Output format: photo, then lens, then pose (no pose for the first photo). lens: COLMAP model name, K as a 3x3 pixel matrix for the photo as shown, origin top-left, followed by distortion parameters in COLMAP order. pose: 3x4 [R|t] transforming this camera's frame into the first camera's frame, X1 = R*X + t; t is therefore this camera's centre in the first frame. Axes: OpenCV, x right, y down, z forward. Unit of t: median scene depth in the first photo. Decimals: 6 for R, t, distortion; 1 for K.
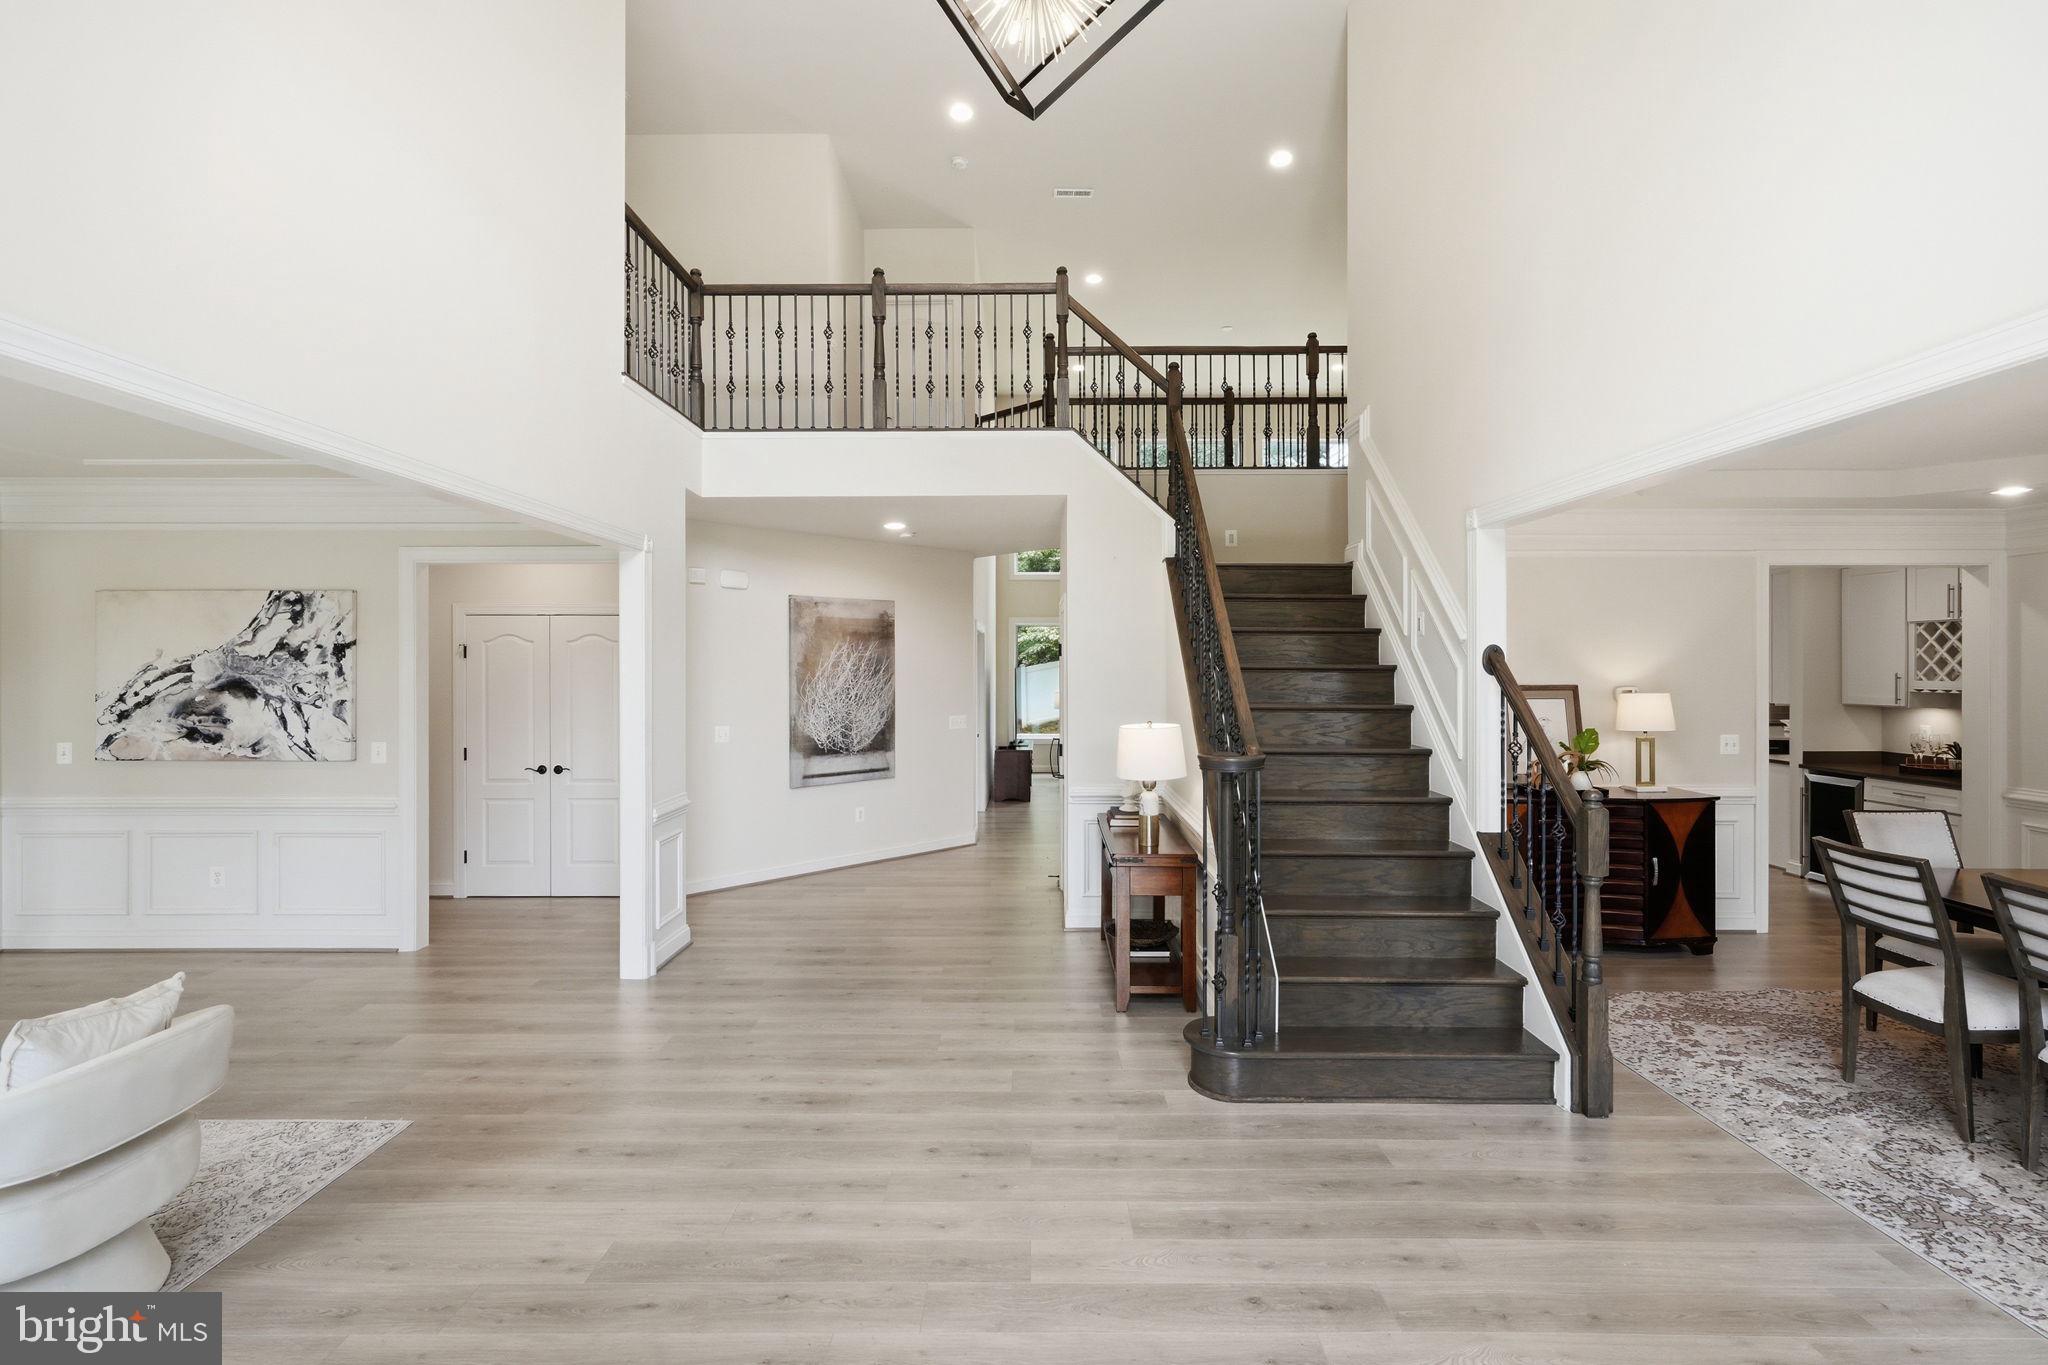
lens RADIAL K [[900.0, 0, 1024.0], [0, 900.0, 682.5], [0, 0, 1]] dist [-0.000280, -0.000030]
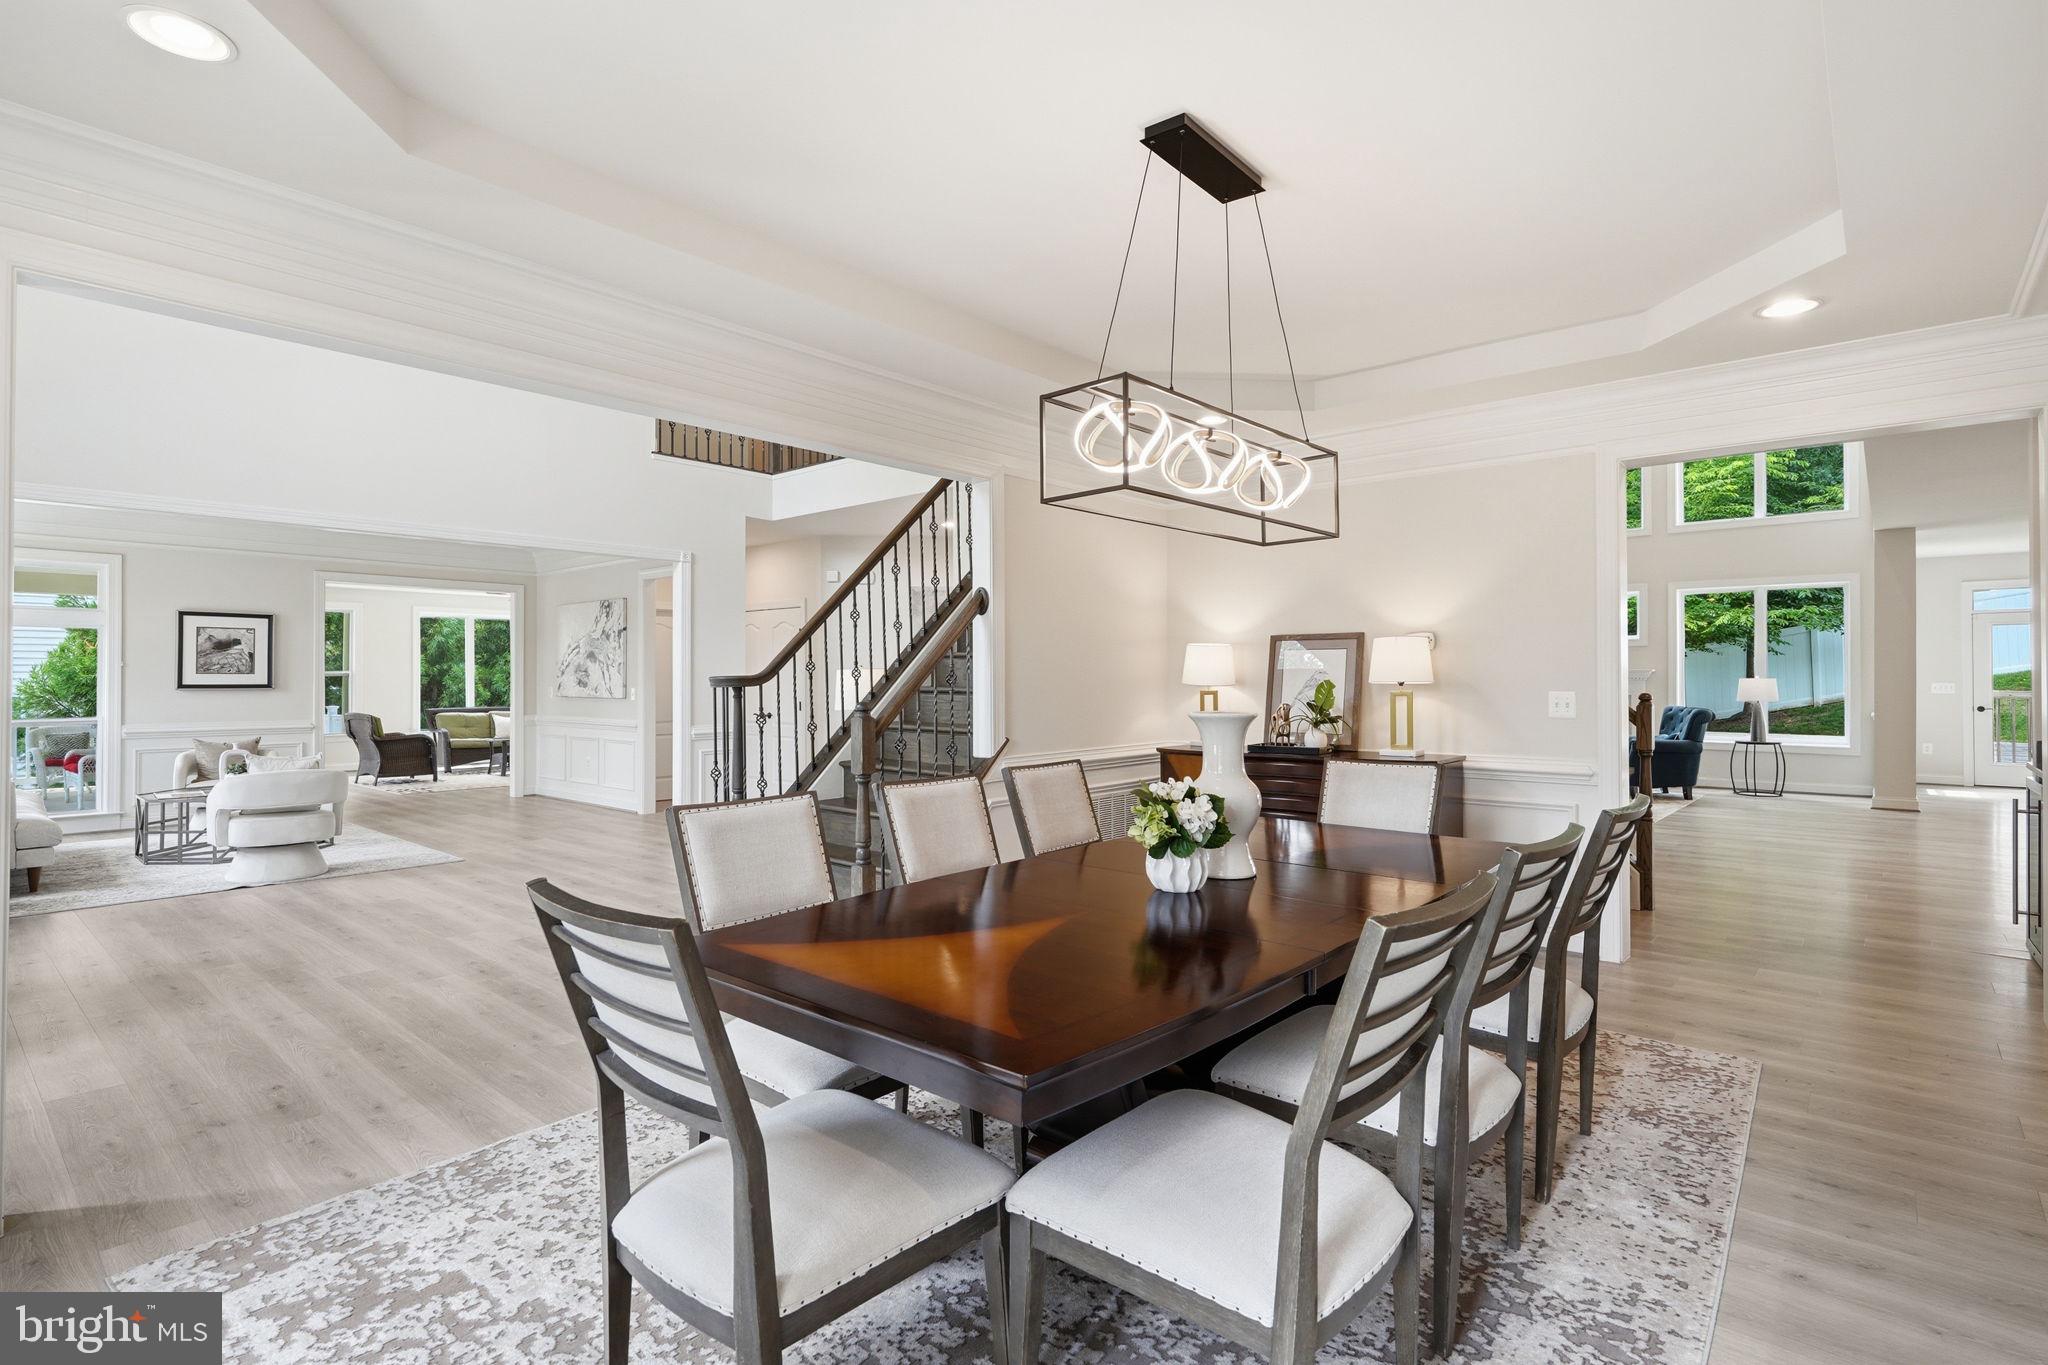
lens RADIAL K [[949.9, 0, 1024.0], [0, 949.9, 682.5], [0, 0, 1]] dist [-0.000003, -0.000143]
pose [[0.771832, 0.003090, -0.635819, 0.978548], [-0.003467, 0.999994, 0.000651, 0.053422], [0.635817, 0.001702, 0.771838, 0.102019]]
